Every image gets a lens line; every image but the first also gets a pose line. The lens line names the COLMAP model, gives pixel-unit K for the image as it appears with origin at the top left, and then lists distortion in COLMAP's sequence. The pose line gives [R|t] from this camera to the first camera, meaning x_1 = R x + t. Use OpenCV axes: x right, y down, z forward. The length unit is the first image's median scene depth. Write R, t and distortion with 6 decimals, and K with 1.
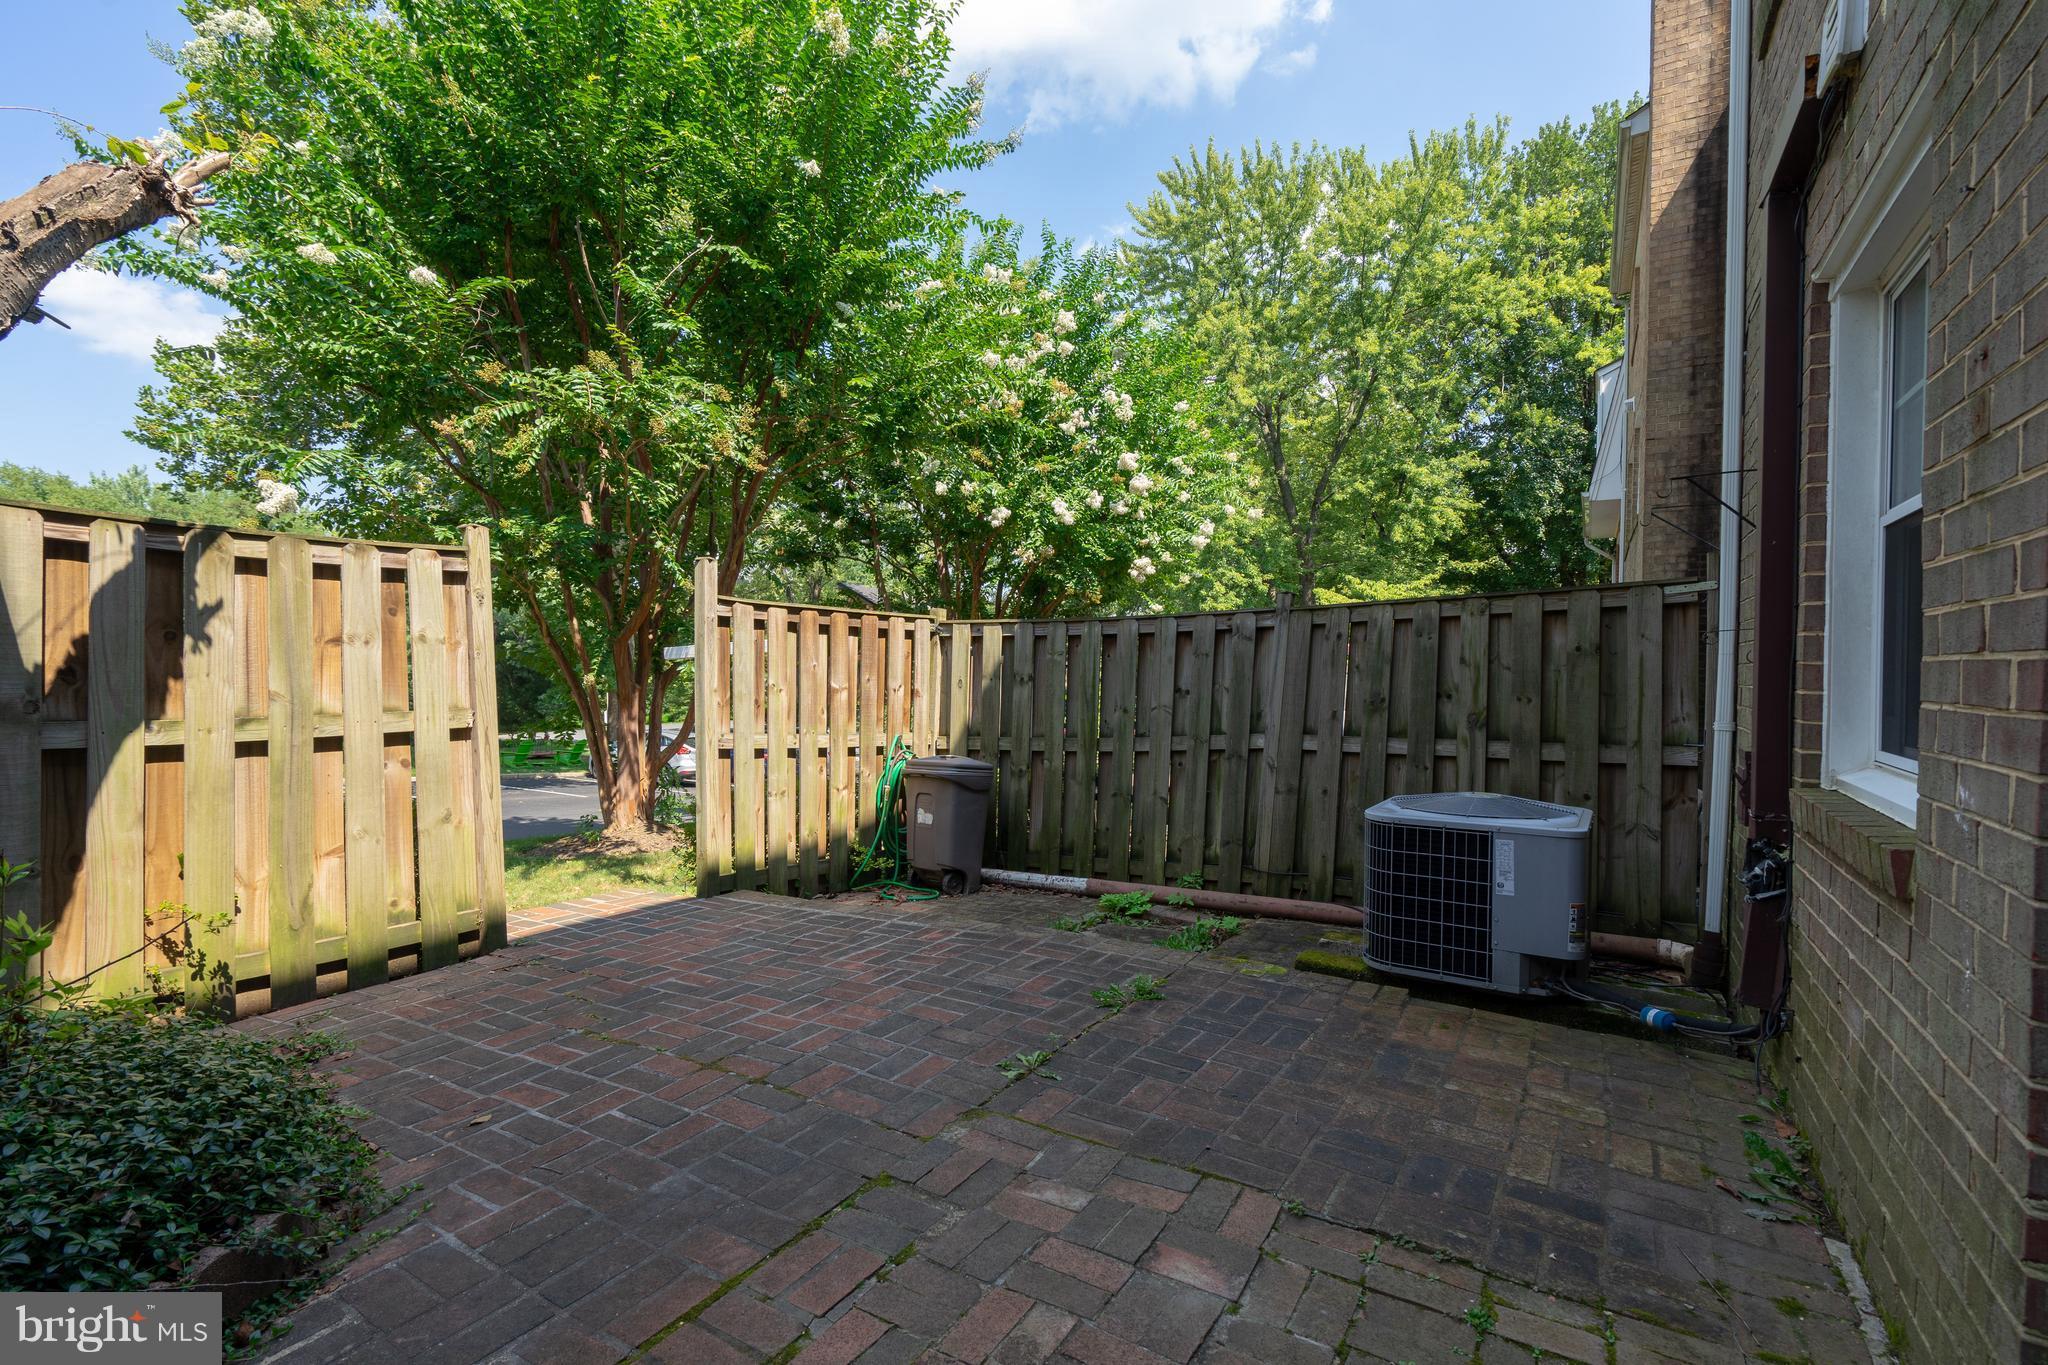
lens RADIAL K [[915.5, 0, 1032.1], [0, 915.5, 682.8], [0, 0, 1]] dist [-0.006732, 0.002008]
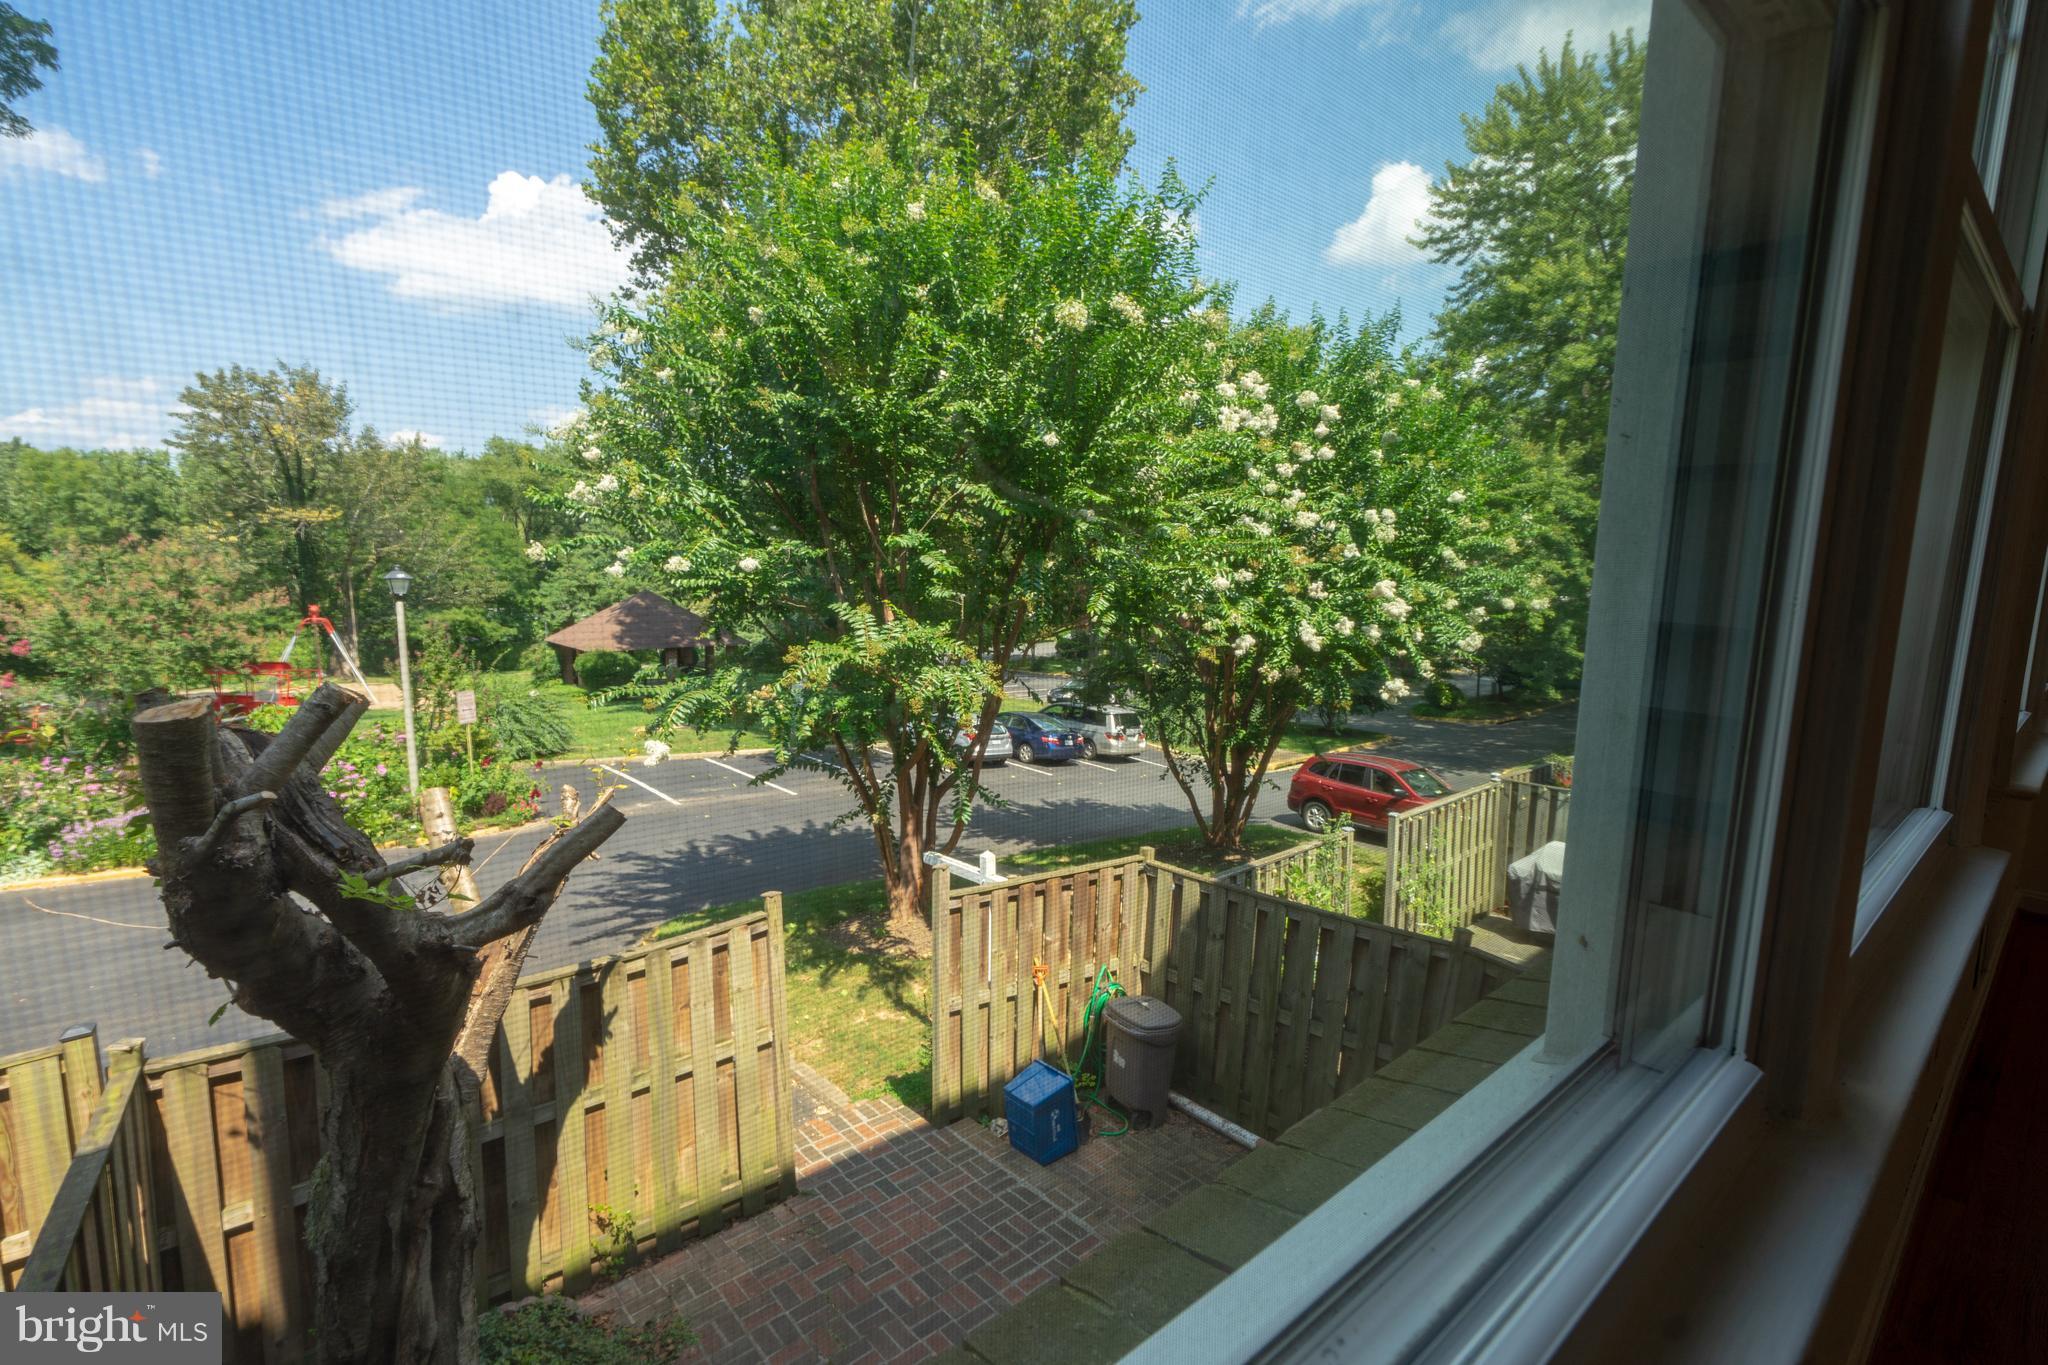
lens RADIAL K [[915.5, 0, 1032.1], [0, 915.5, 682.8], [0, 0, 1]] dist [-0.006732, 0.002008]
pose [[0.947604, 0.053792, -0.314886, 0.120763], [-0.017257, 0.992901, 0.117684, -0.468206], [0.318981, -0.106084, 0.941805, -0.089591]]
